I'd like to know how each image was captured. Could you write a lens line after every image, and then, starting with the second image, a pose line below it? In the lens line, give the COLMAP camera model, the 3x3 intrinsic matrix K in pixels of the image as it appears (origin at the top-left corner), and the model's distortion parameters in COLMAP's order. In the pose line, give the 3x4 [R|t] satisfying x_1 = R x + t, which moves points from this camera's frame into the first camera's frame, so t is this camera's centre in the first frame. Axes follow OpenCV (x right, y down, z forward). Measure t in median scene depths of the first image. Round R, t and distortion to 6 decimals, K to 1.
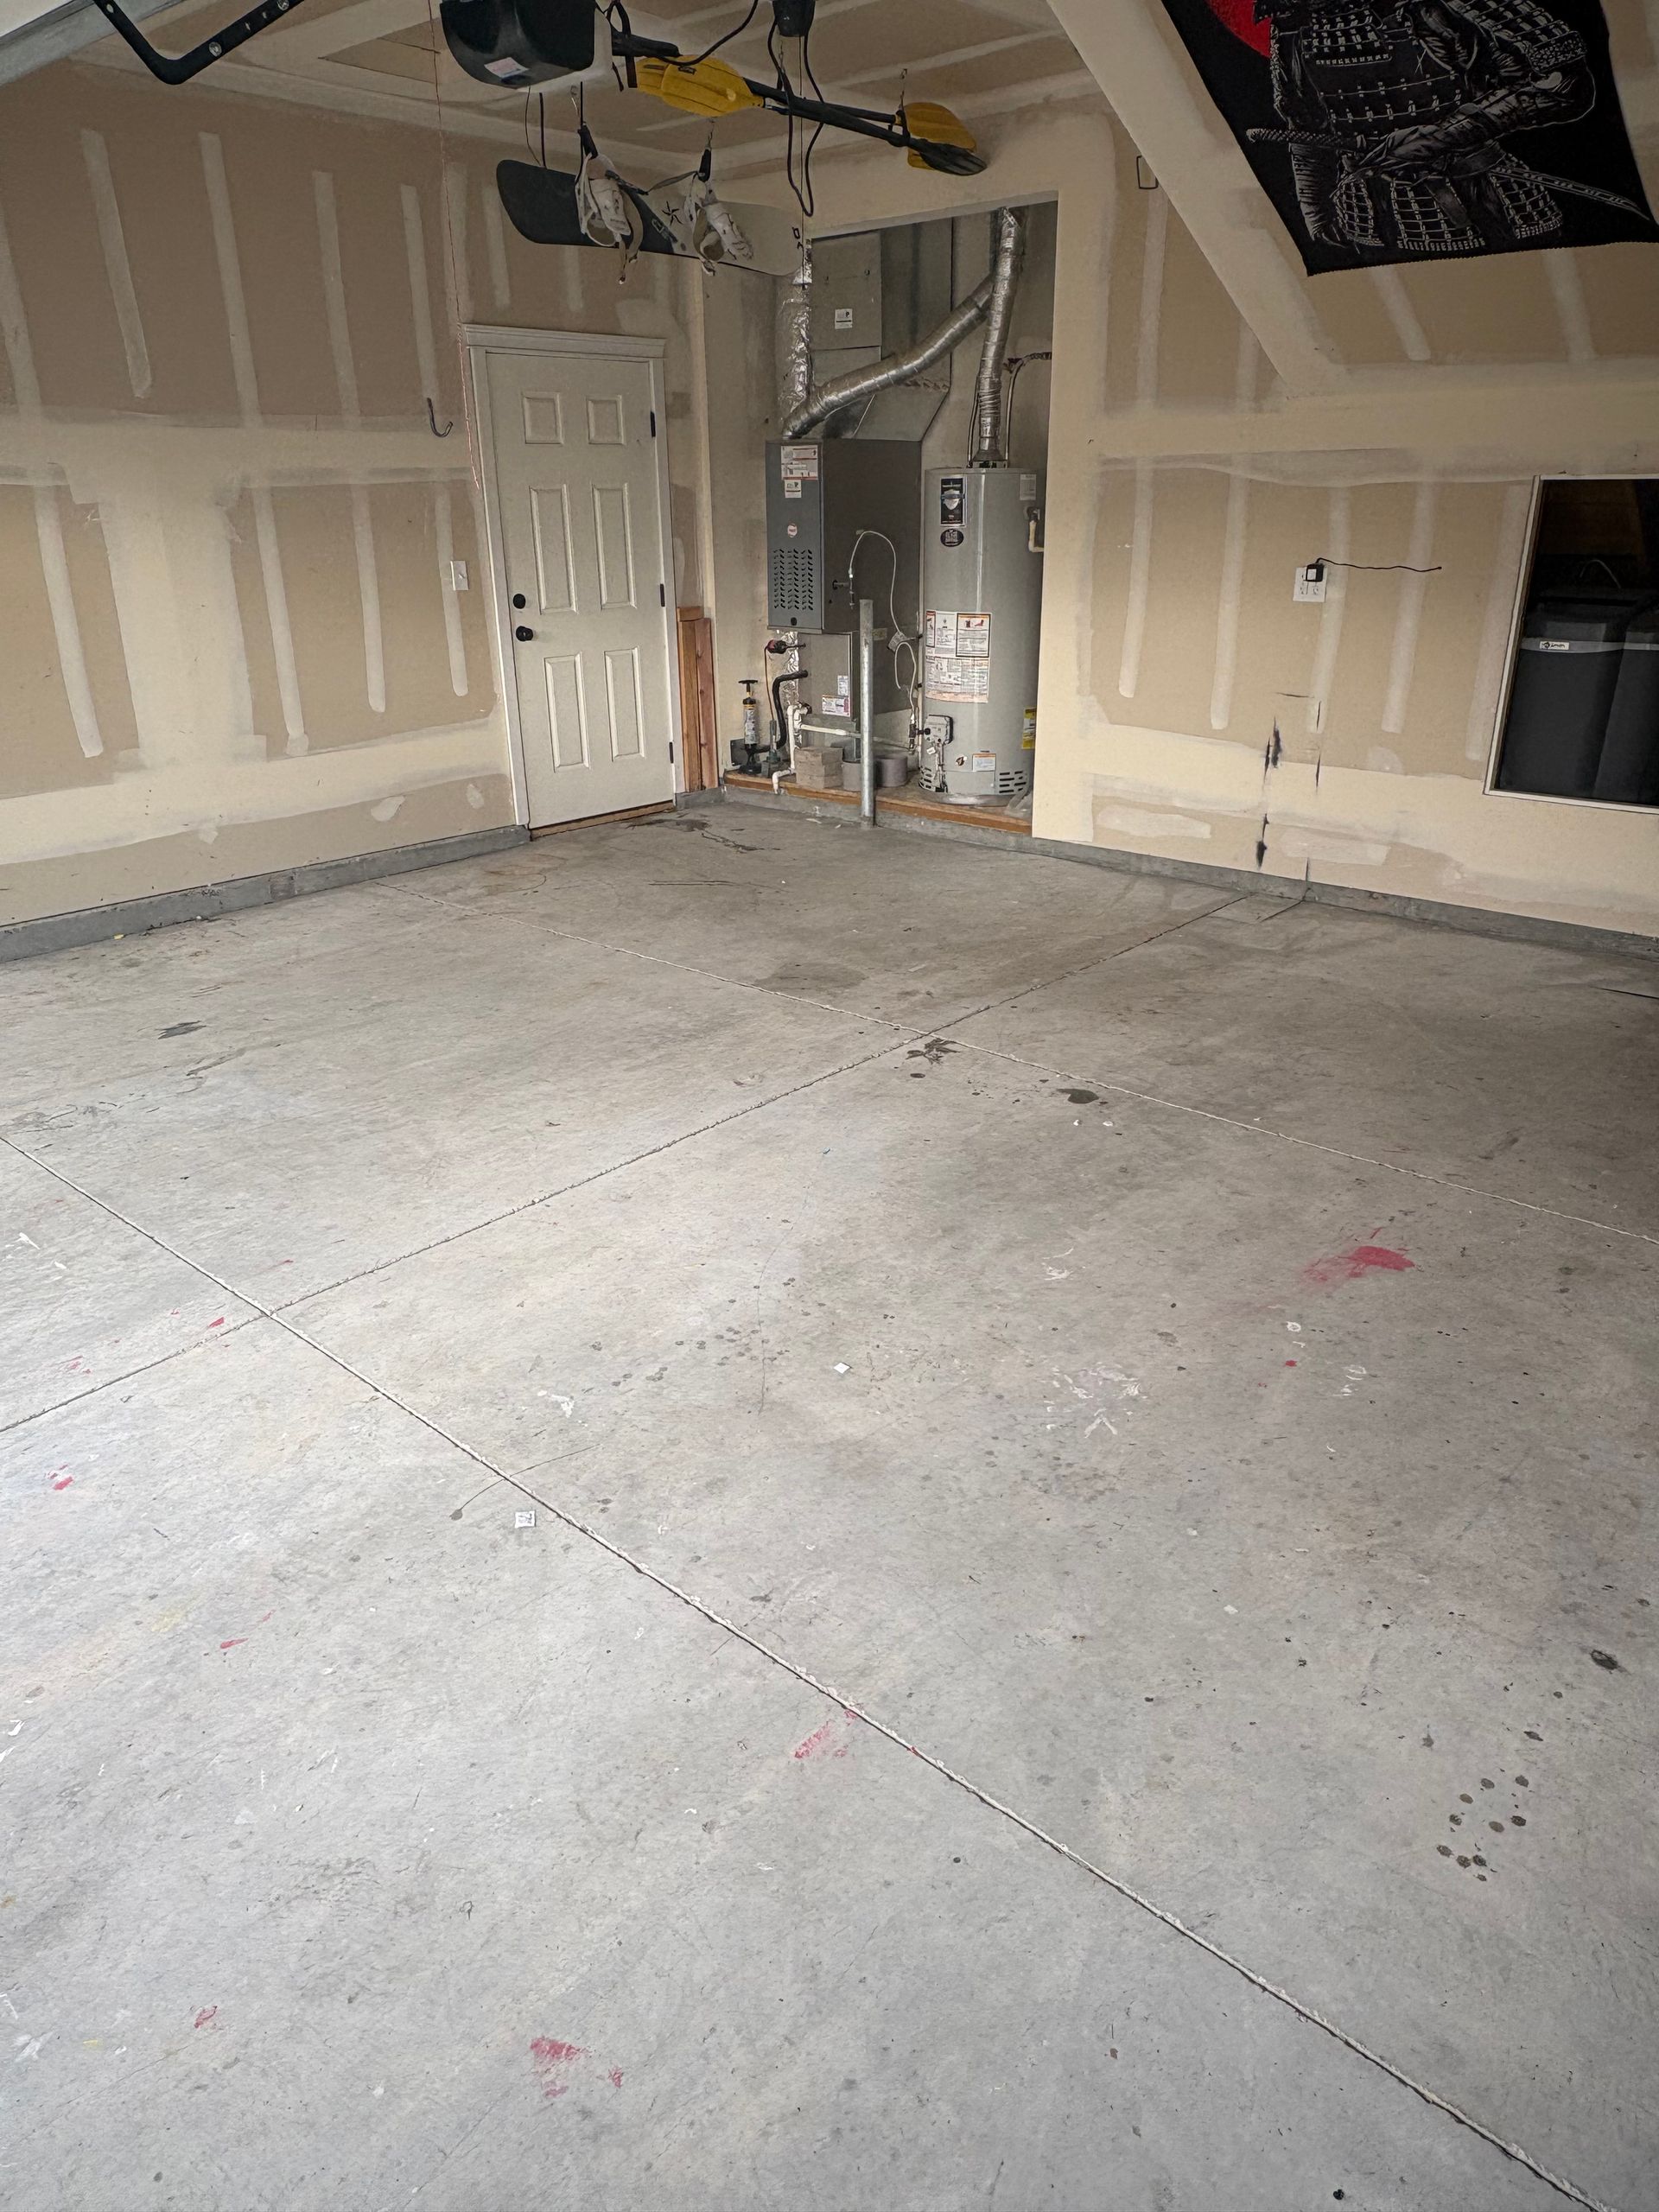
lens RADIAL K [[1481.0, 0, 828.0], [0, 1481.0, 1103.6], [0, 0, 1]] dist [-0.007482, -0.005582]
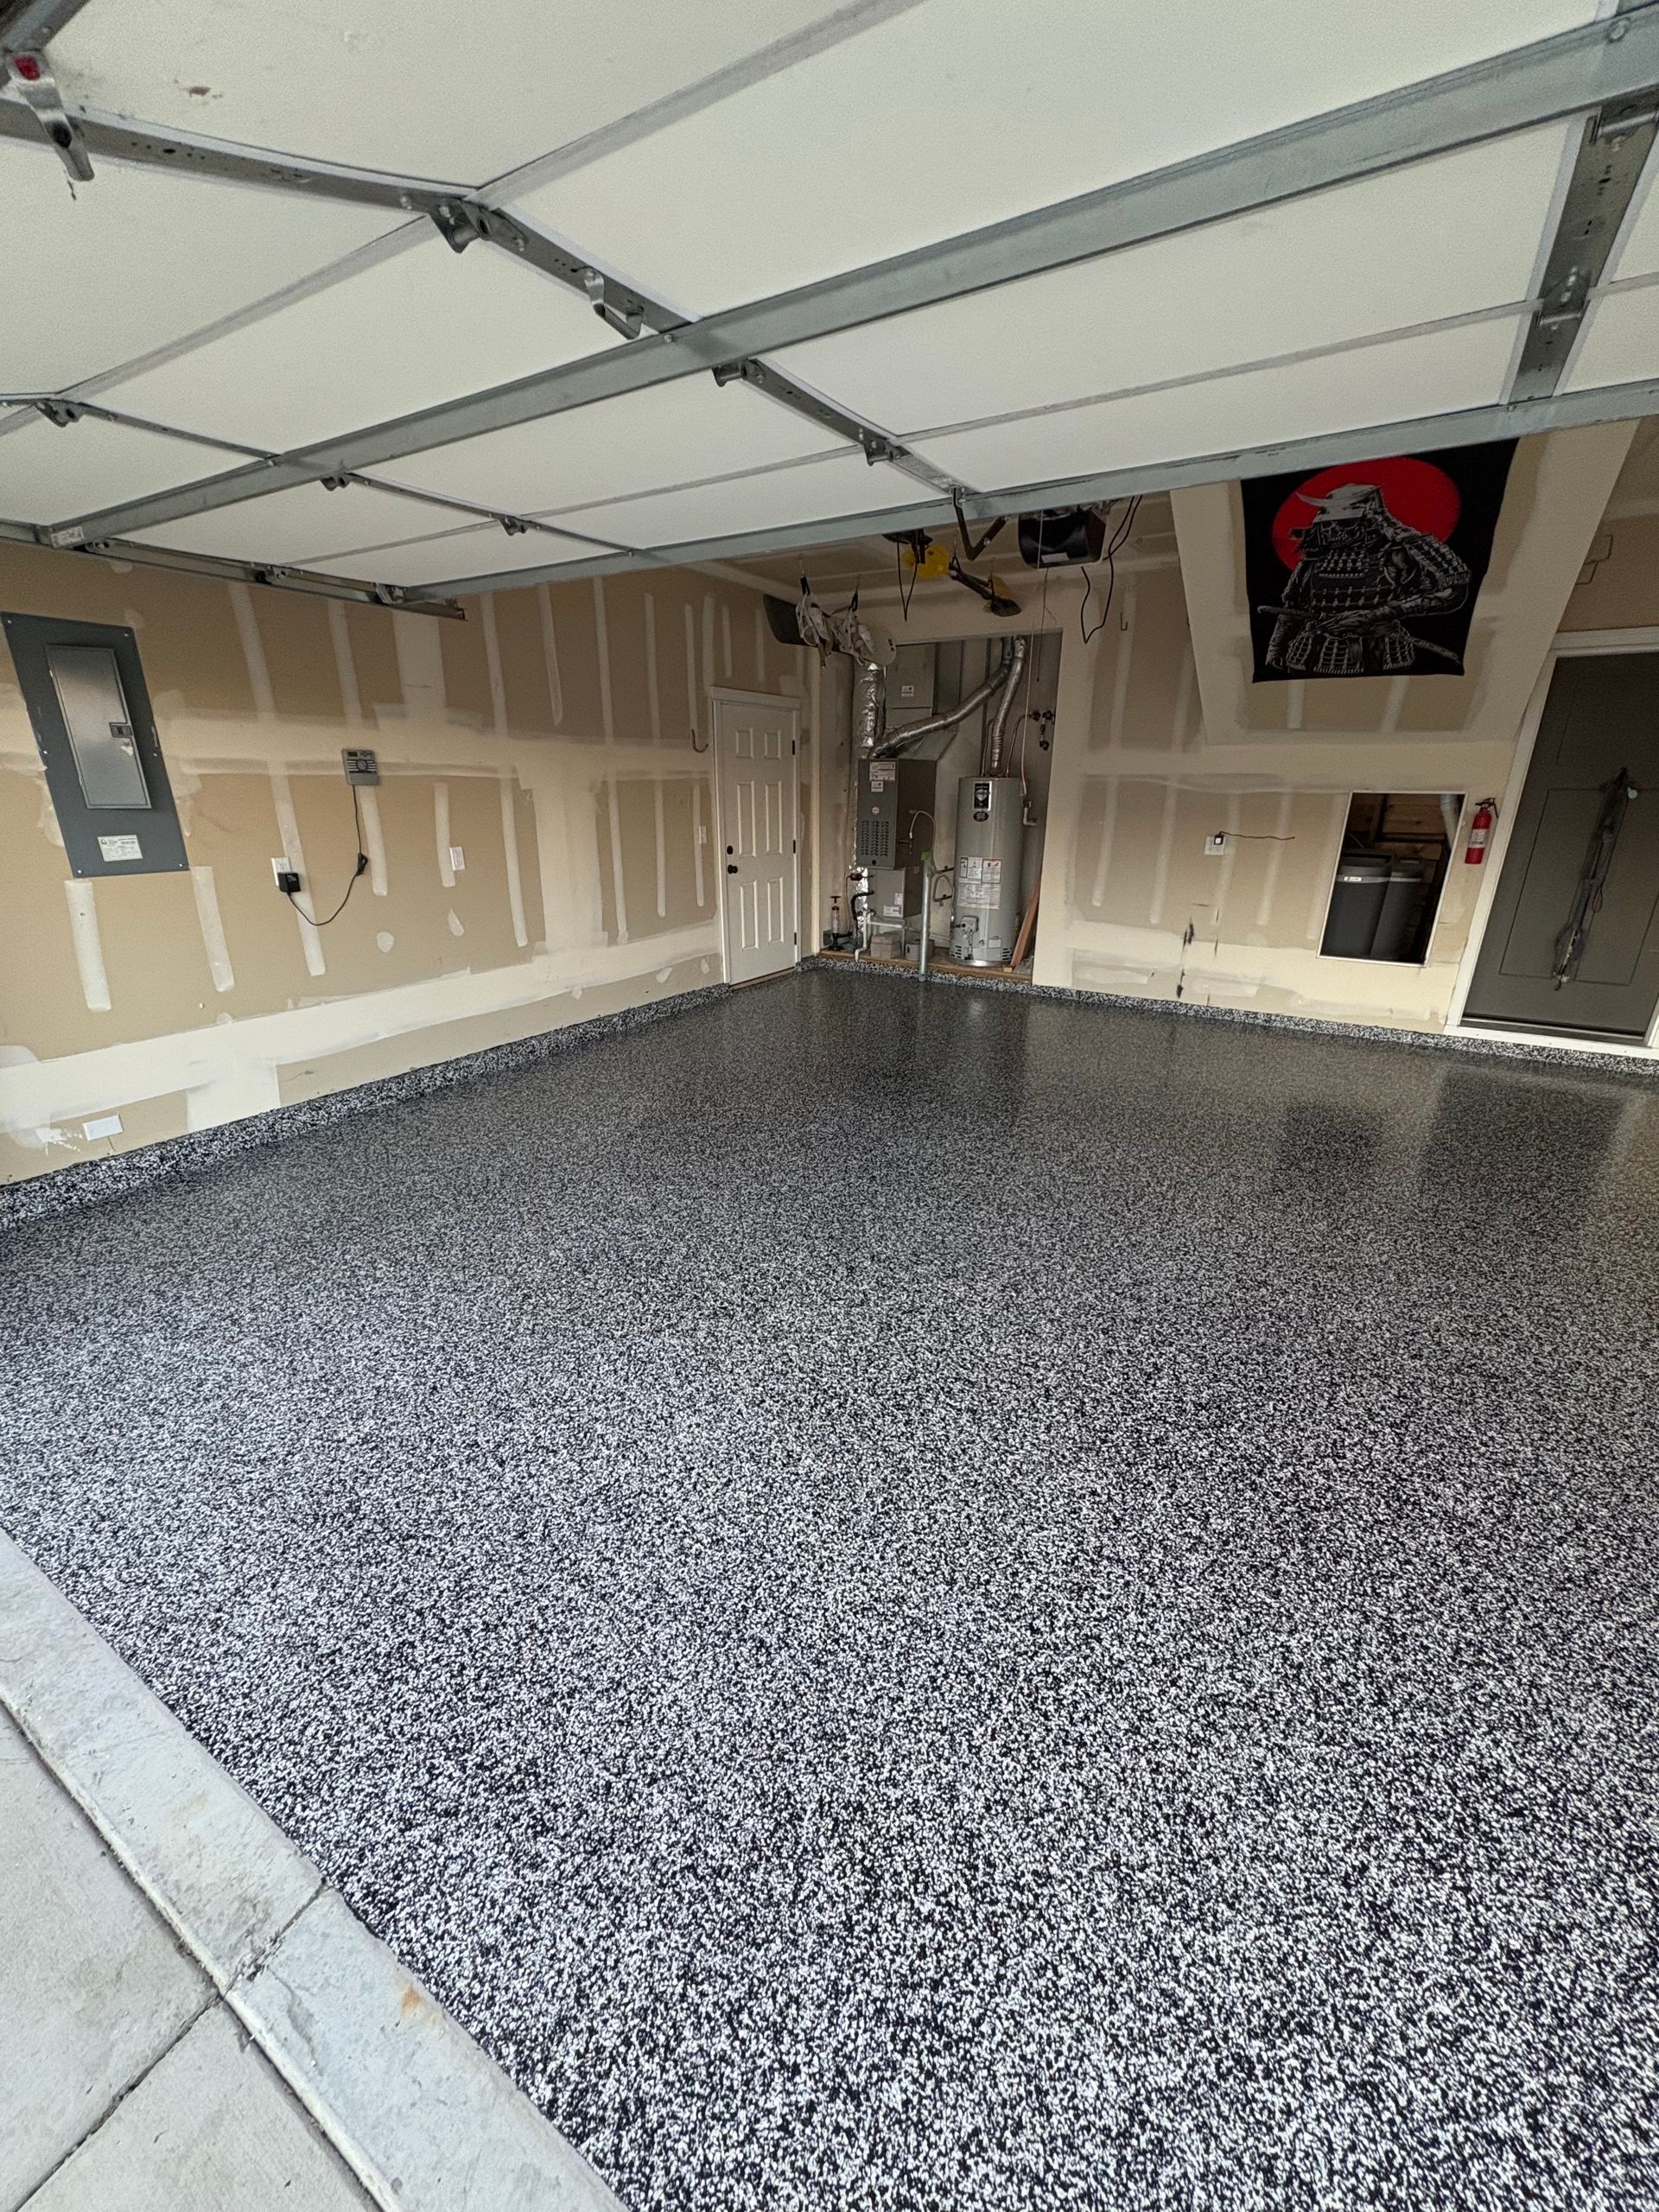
lens RADIAL K [[880.8, 0, 828.1], [0, 880.8, 1109.8], [0, 0, 1]] dist [0.003522, -0.003091]
pose [[0.984087, -0.043585, 0.172260, -0.304113], [0.049551, 0.998306, -0.030482, -0.011409], [-0.170640, 0.038532, 0.984580, 0.011865]]
